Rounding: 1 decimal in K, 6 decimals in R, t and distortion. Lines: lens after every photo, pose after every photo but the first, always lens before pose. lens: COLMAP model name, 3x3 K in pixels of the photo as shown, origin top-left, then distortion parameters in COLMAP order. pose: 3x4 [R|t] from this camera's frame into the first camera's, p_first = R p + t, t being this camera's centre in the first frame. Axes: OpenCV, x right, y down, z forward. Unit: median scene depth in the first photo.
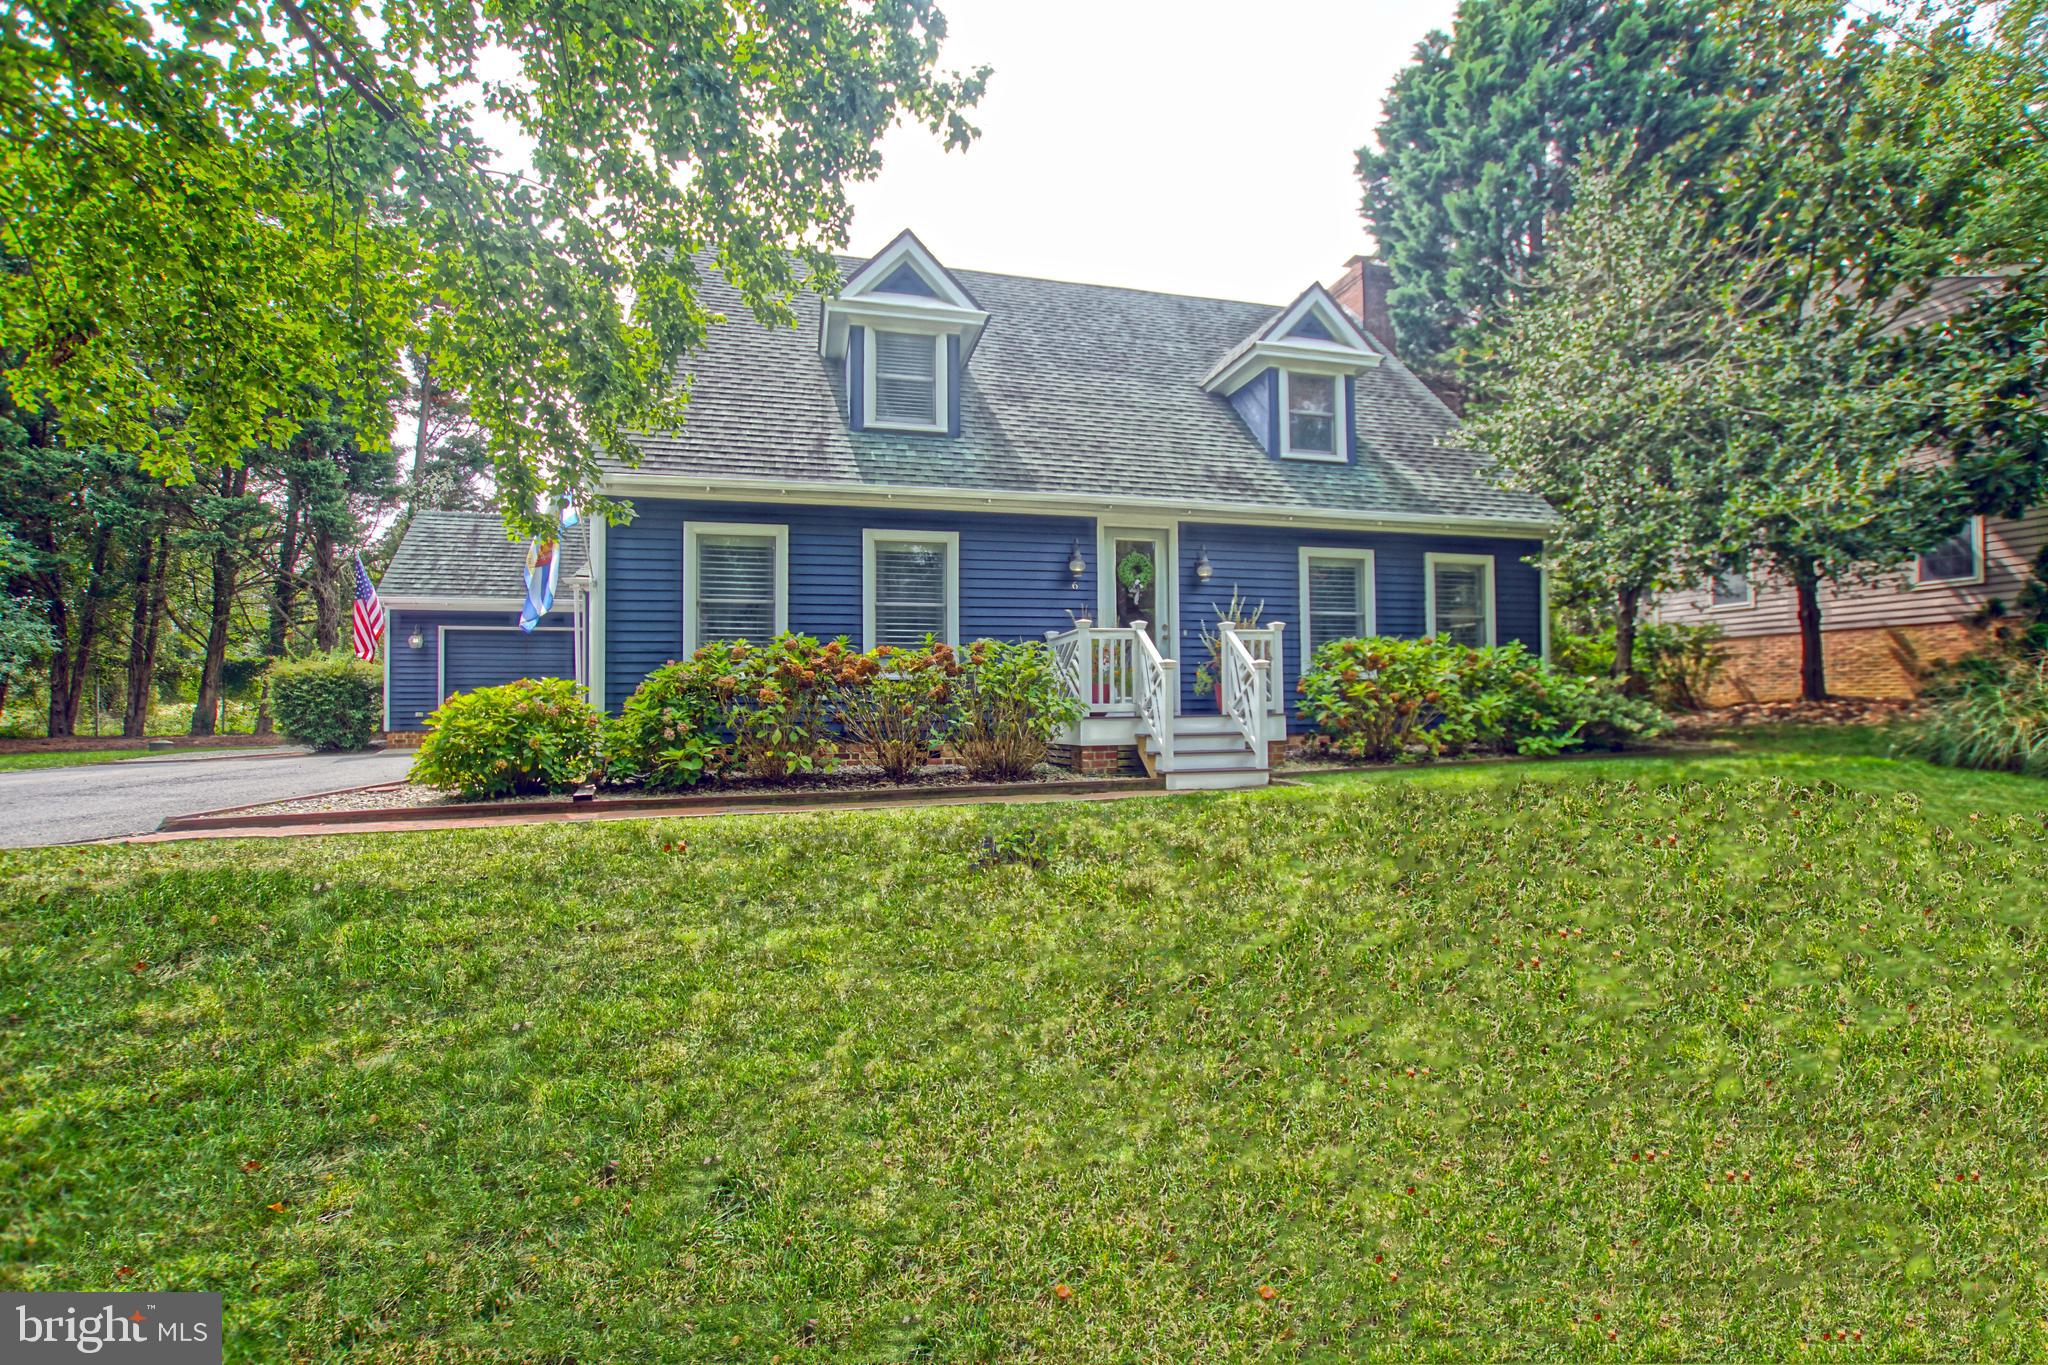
lens RADIAL K [[909.3, 0, 1025.0], [0, 909.3, 688.2], [0, 0, 1]] dist [-0.031694, 0.003877]
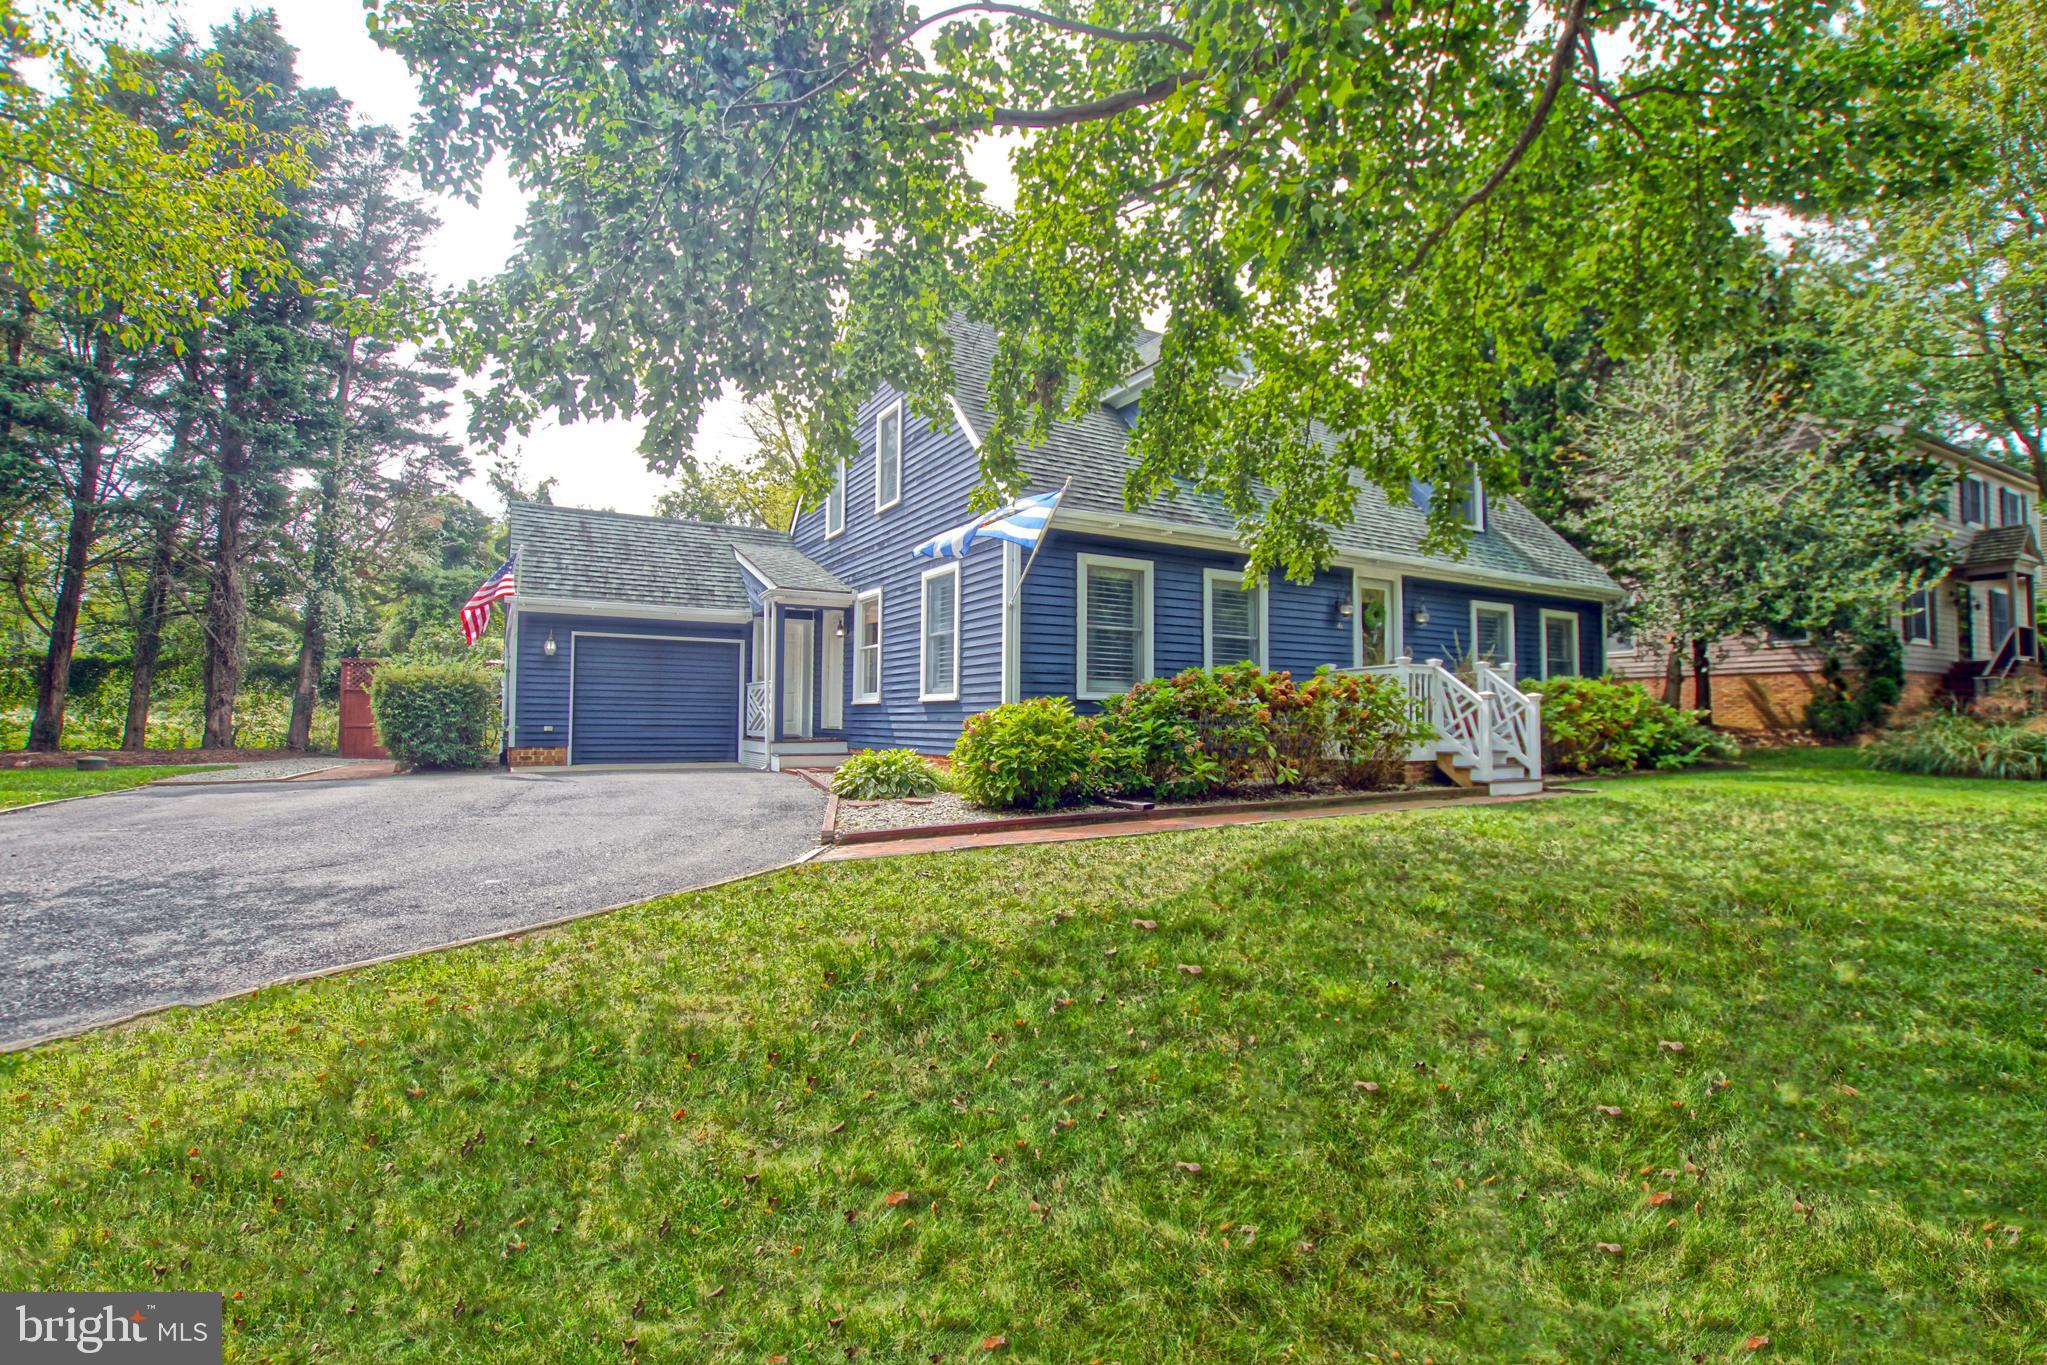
lens RADIAL K [[908.9, 0, 1034.2], [0, 908.9, 685.9], [0, 0, 1]] dist [-0.031694, 0.003877]
pose [[0.964097, 0.024283, 0.264436, -0.612557], [-0.017509, 0.999456, -0.027942, 0.004962], [-0.264971, 0.022308, 0.963998, -0.019772]]
